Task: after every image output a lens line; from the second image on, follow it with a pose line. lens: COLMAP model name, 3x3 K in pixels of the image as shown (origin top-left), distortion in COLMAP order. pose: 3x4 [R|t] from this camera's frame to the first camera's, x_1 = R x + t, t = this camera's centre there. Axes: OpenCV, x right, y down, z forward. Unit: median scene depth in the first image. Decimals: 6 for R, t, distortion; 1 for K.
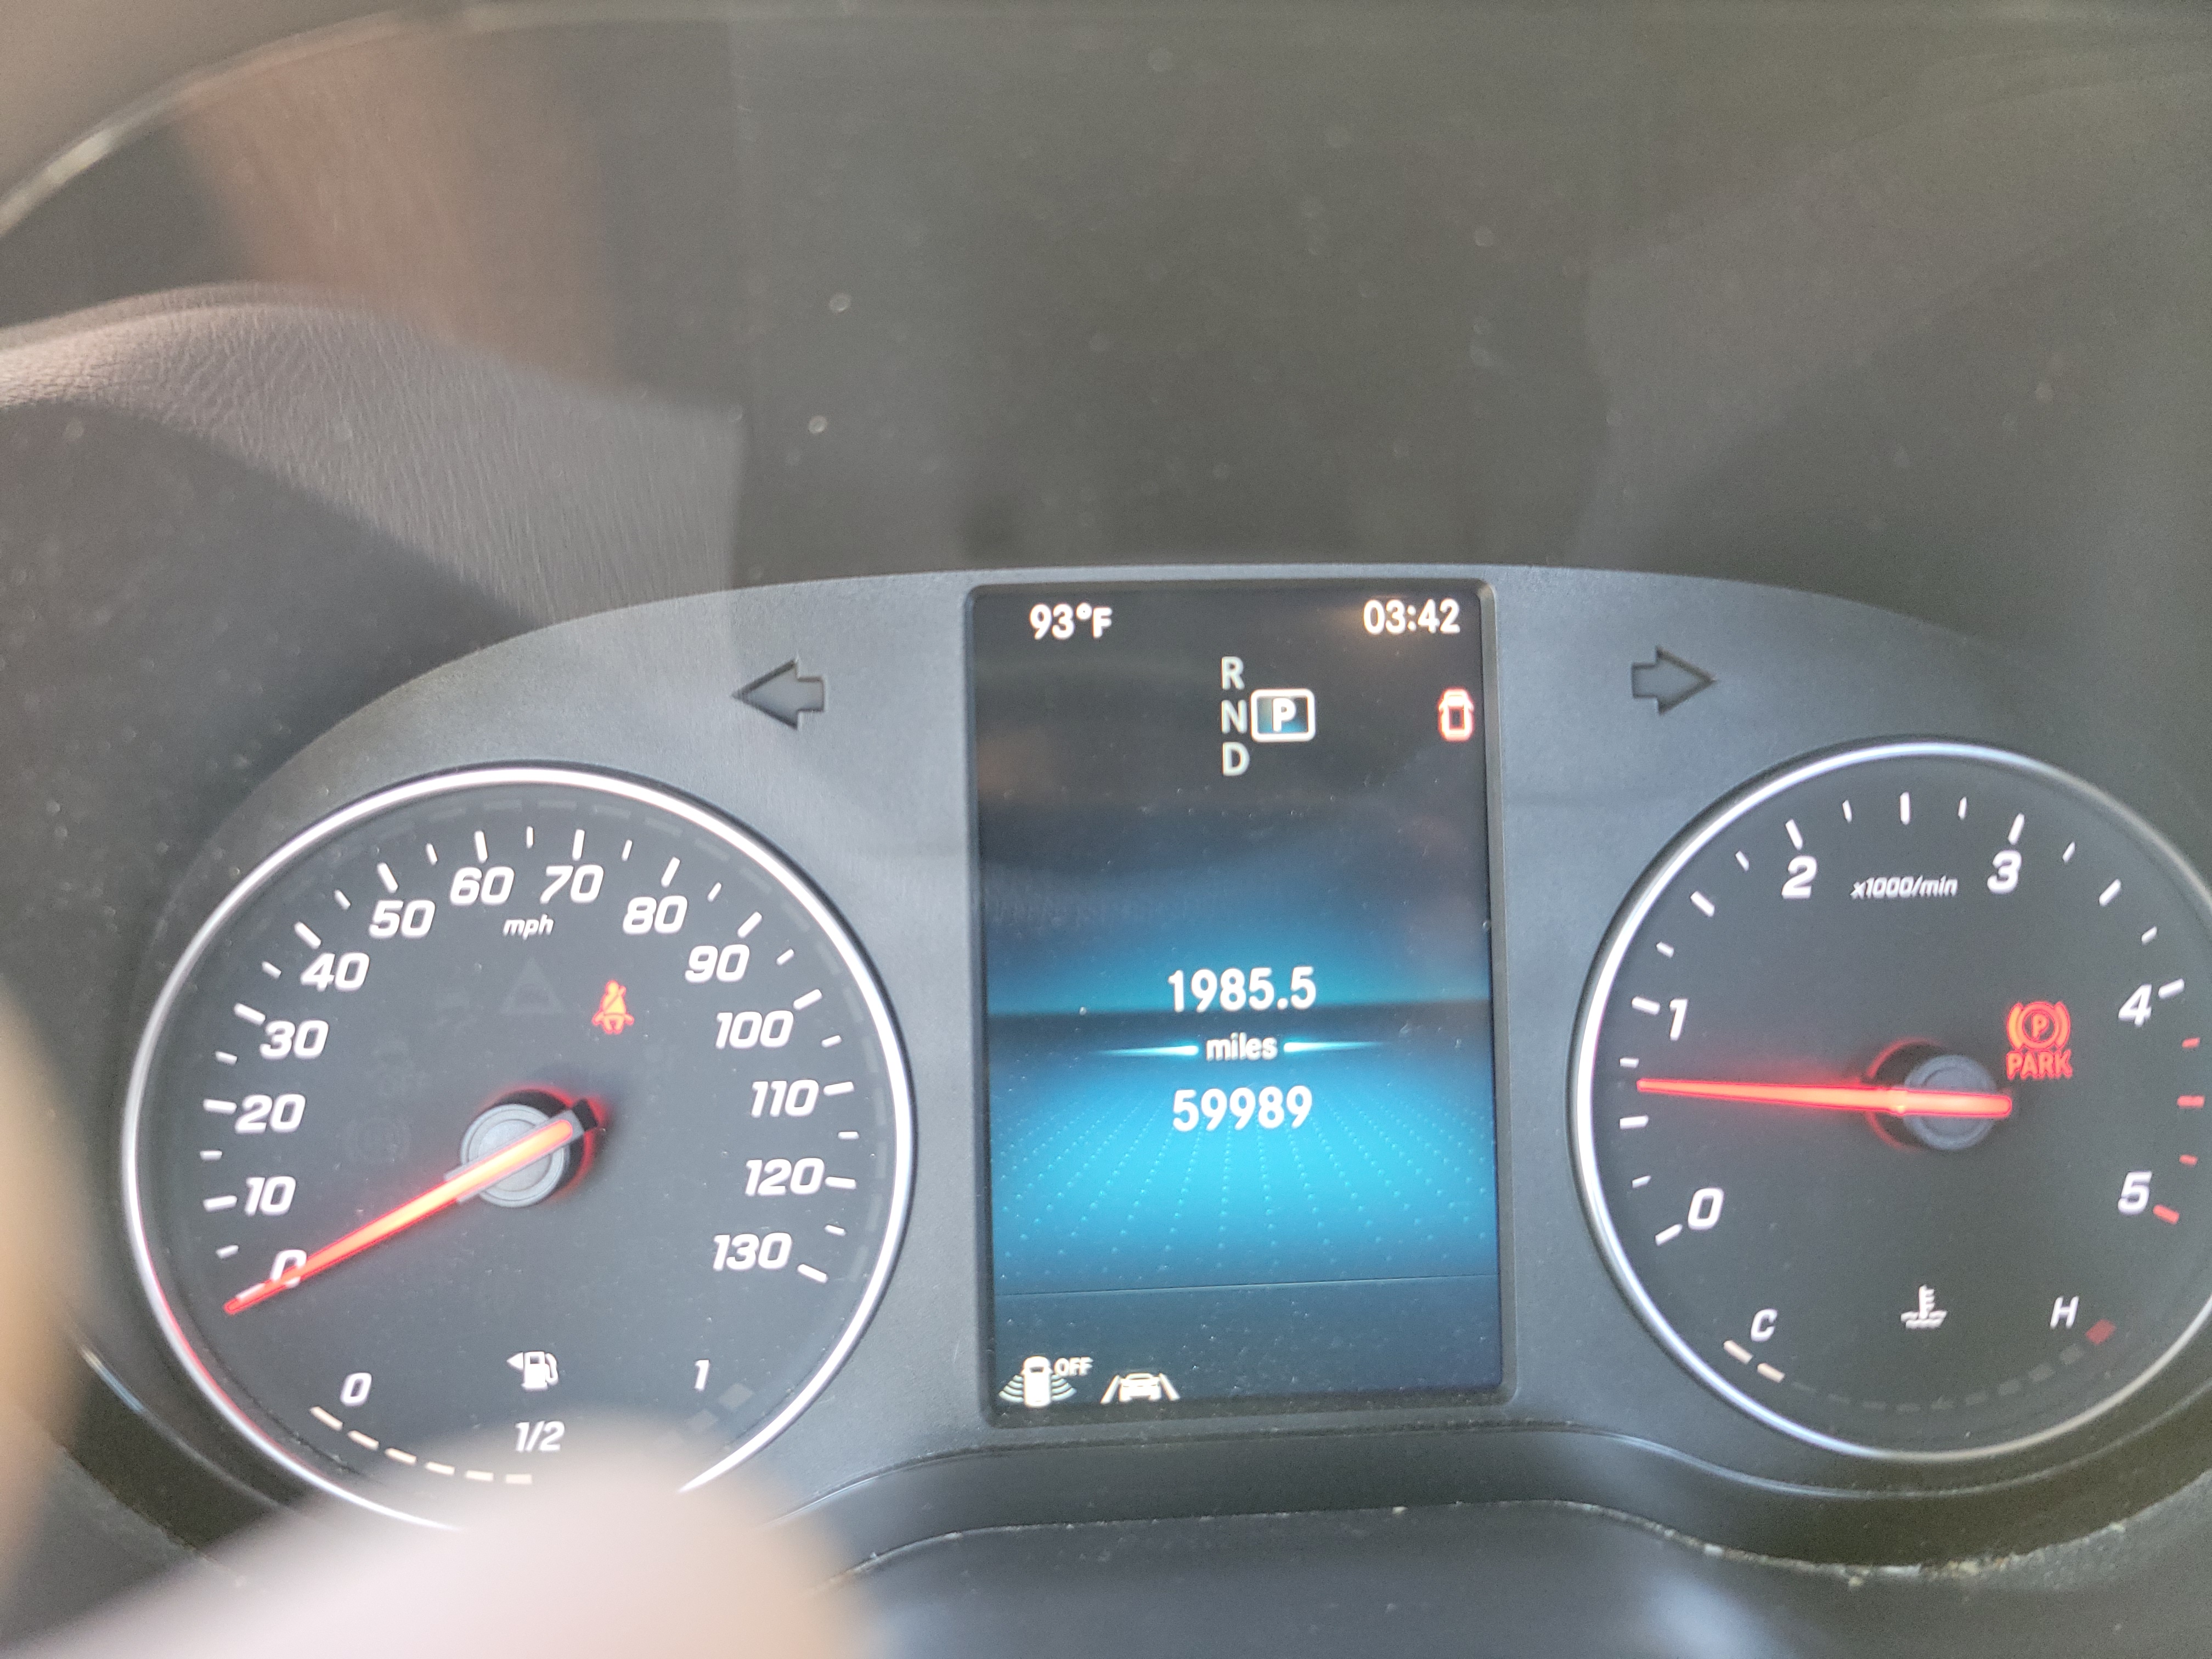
lens RADIAL K [[1675.8, 0, 1105.9], [0, 1675.8, 832.1], [0, 0, 1]] dist [0.022231, 0.002878]
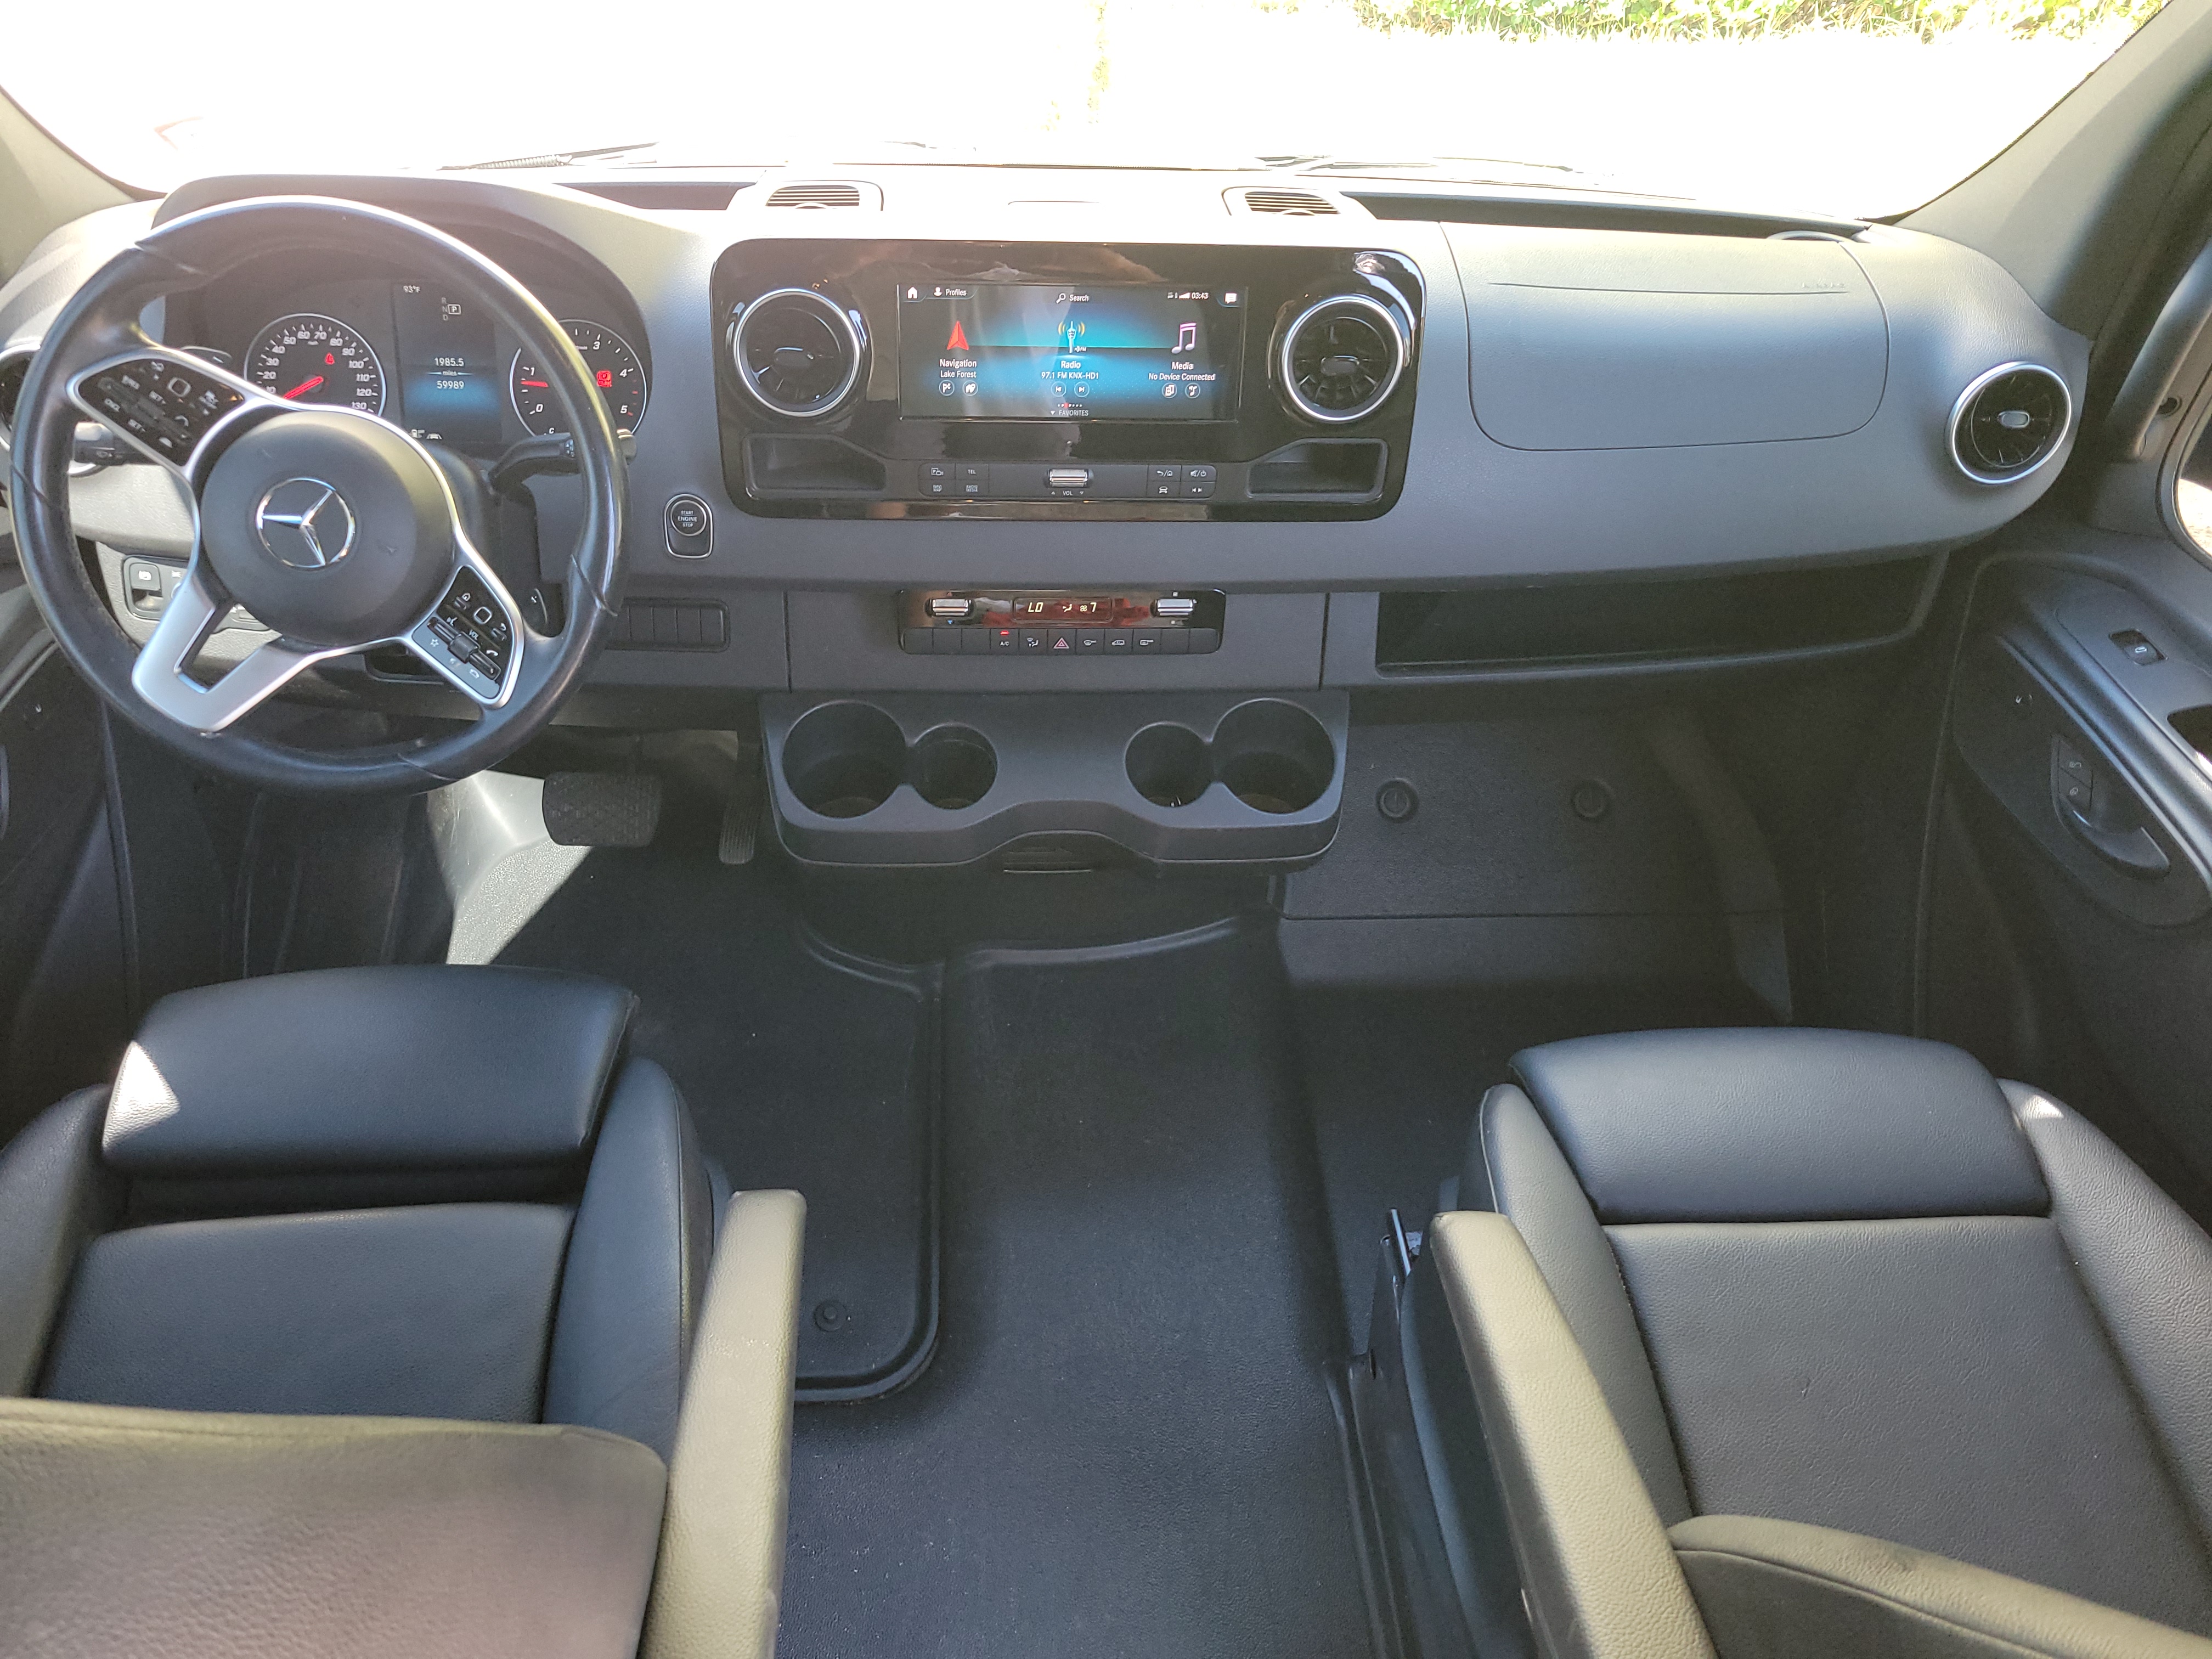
lens RADIAL K [[1675.8, 0, 1103.0], [0, 1675.8, 829.0], [0, 0, 1]] dist [0.022231, 0.002878]
pose [[0.999056, 0.038734, 0.019656, 2.191226], [-0.042740, 0.957307, 0.285897, -0.110749], [-0.007743, -0.286467, 0.958059, -4.764466]]
